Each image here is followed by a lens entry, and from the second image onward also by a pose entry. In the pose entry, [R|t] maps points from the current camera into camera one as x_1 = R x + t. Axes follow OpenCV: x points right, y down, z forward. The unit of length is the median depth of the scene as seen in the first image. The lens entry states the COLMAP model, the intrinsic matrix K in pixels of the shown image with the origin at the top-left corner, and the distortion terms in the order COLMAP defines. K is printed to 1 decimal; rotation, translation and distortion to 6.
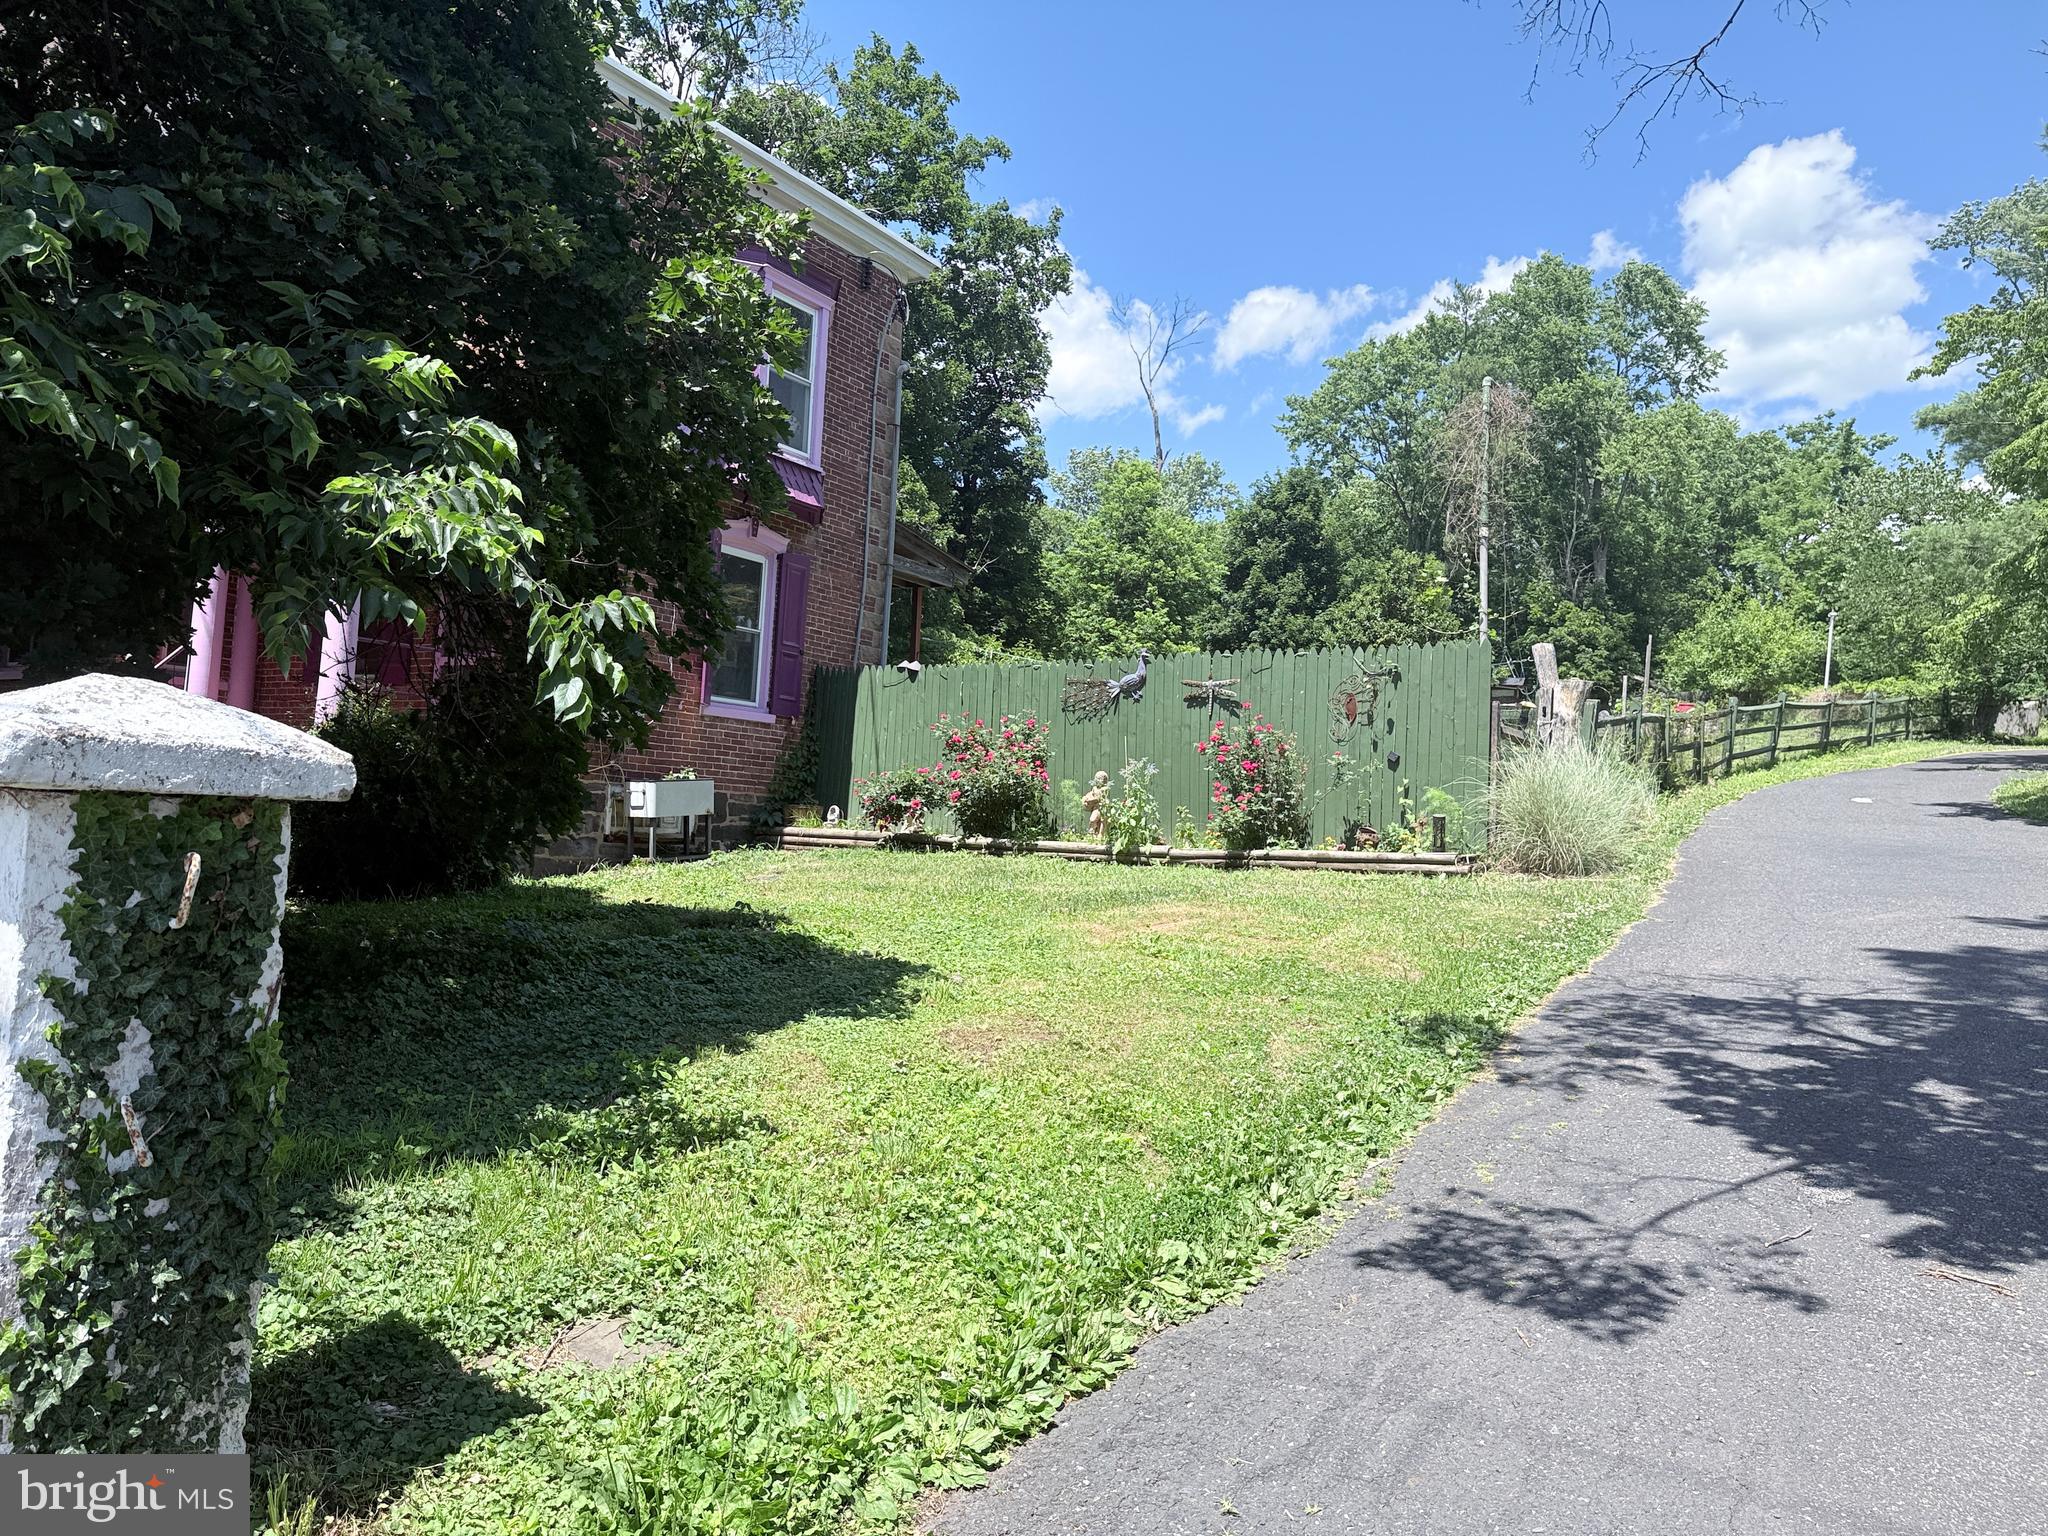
lens RADIAL K [[1443.4, 0, 1041.2], [0, 1443.4, 761.4], [0, 0, 1]] dist [0.080513, -0.099616]
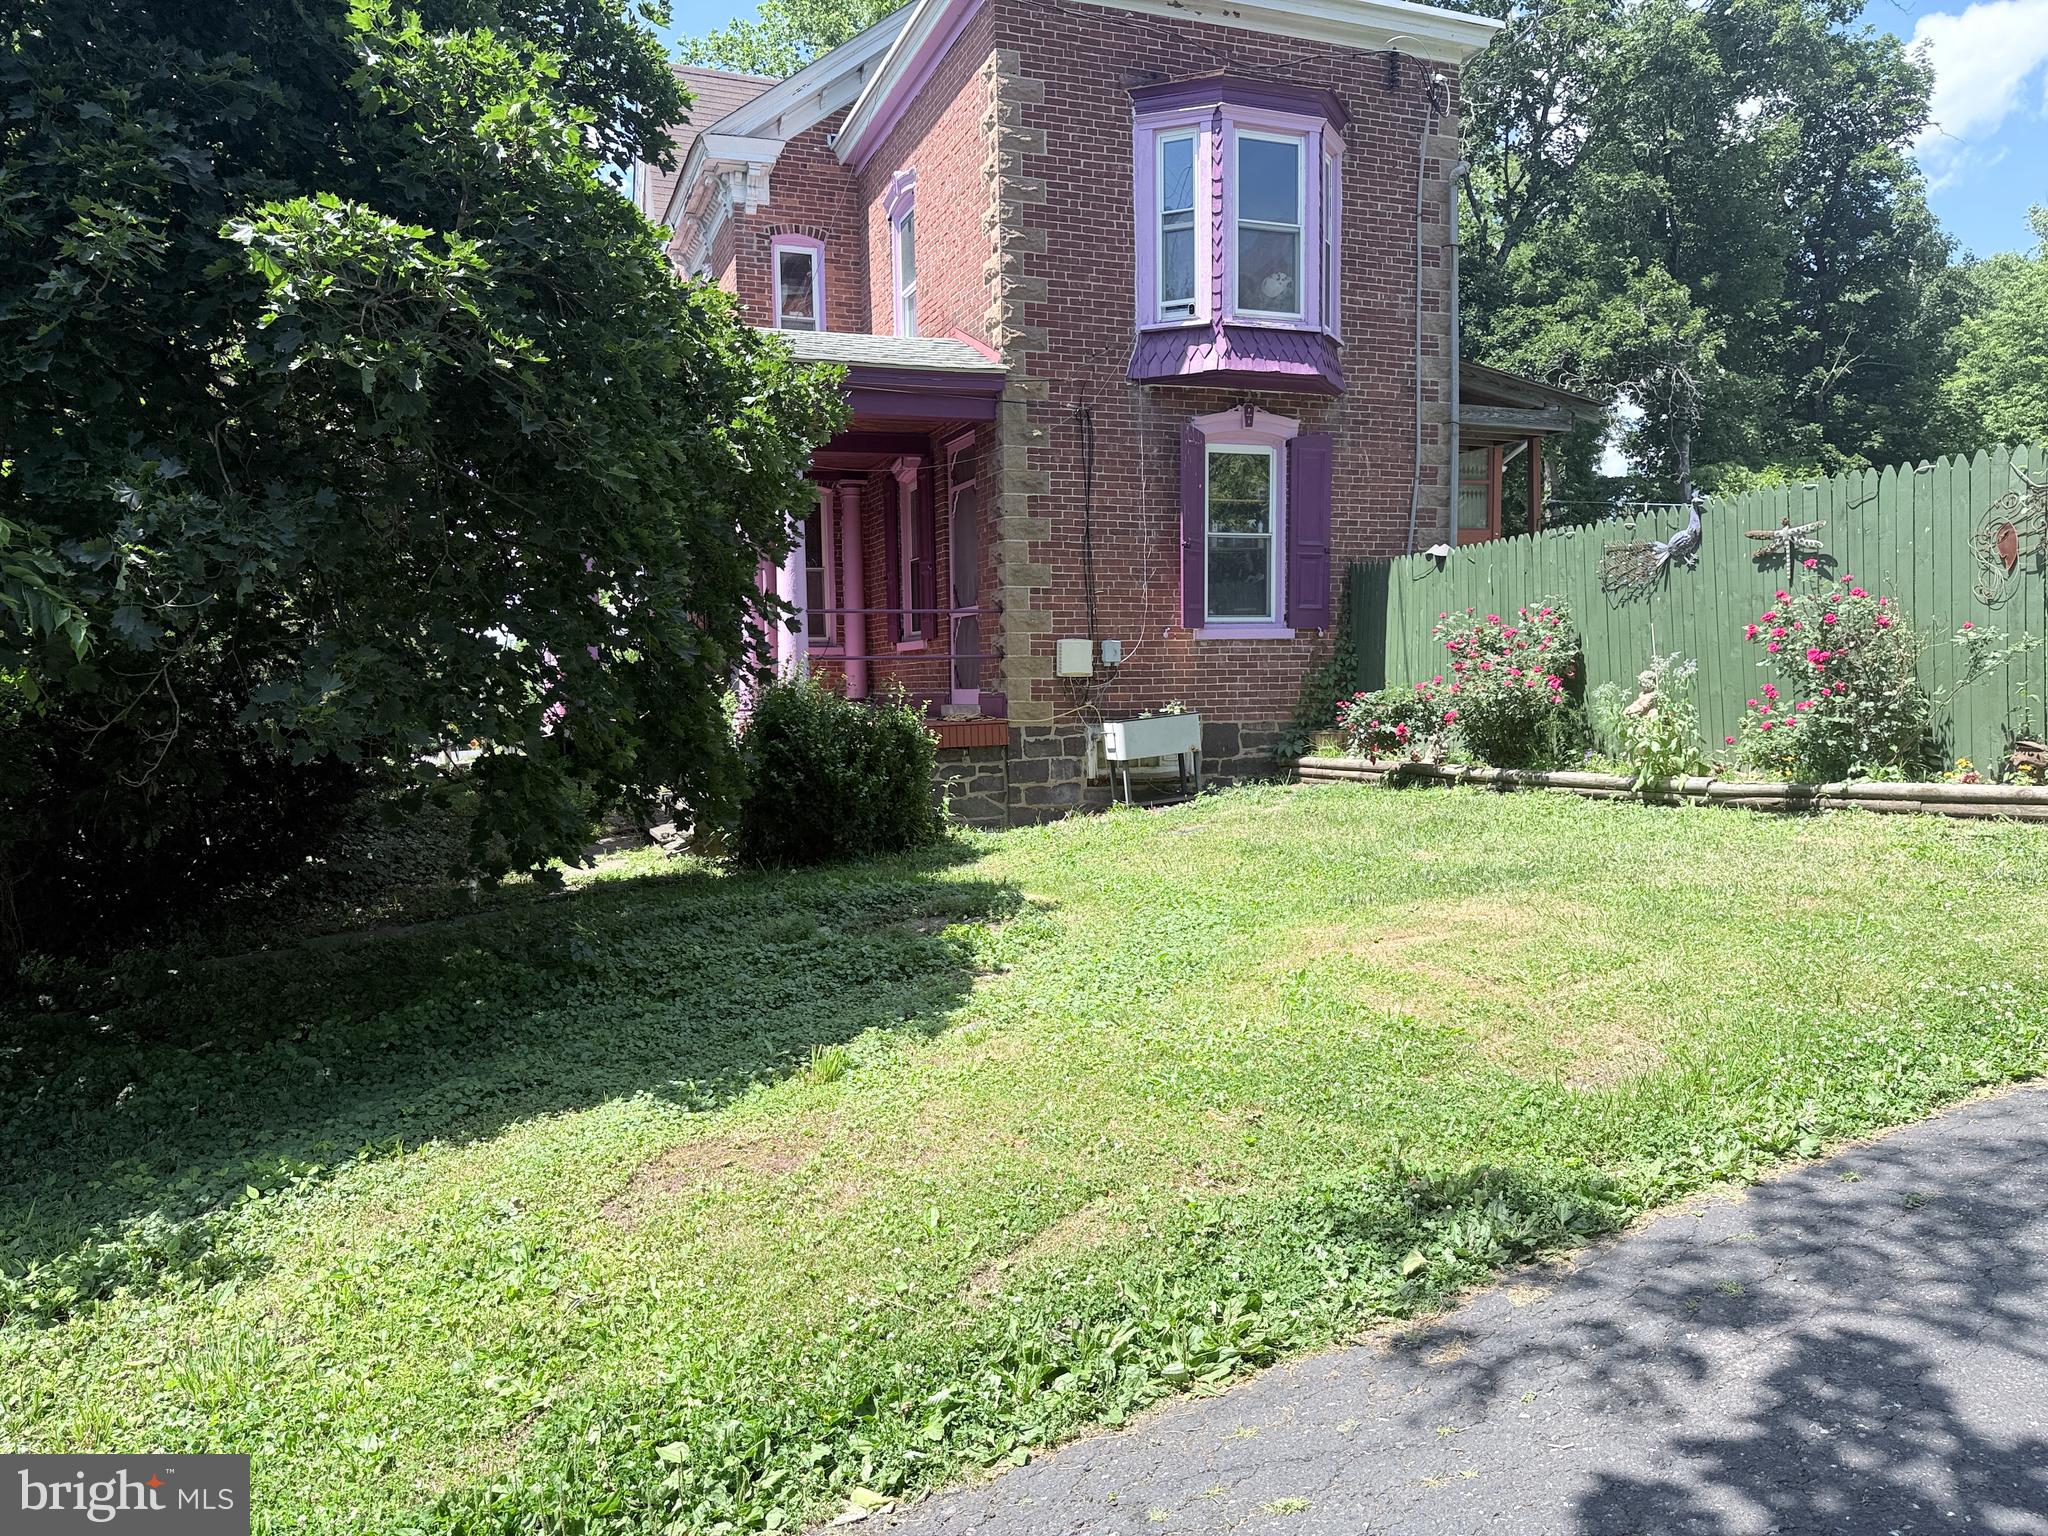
lens RADIAL K [[1443.4, 0, 1013.7], [0, 1443.4, 768.1], [0, 0, 1]] dist [0.080513, -0.099616]
pose [[0.792190, -0.035726, -0.609229, 0.229437], [0.089870, 0.994231, 0.058557, -0.015939], [0.603622, -0.101139, 0.790830, 0.219702]]
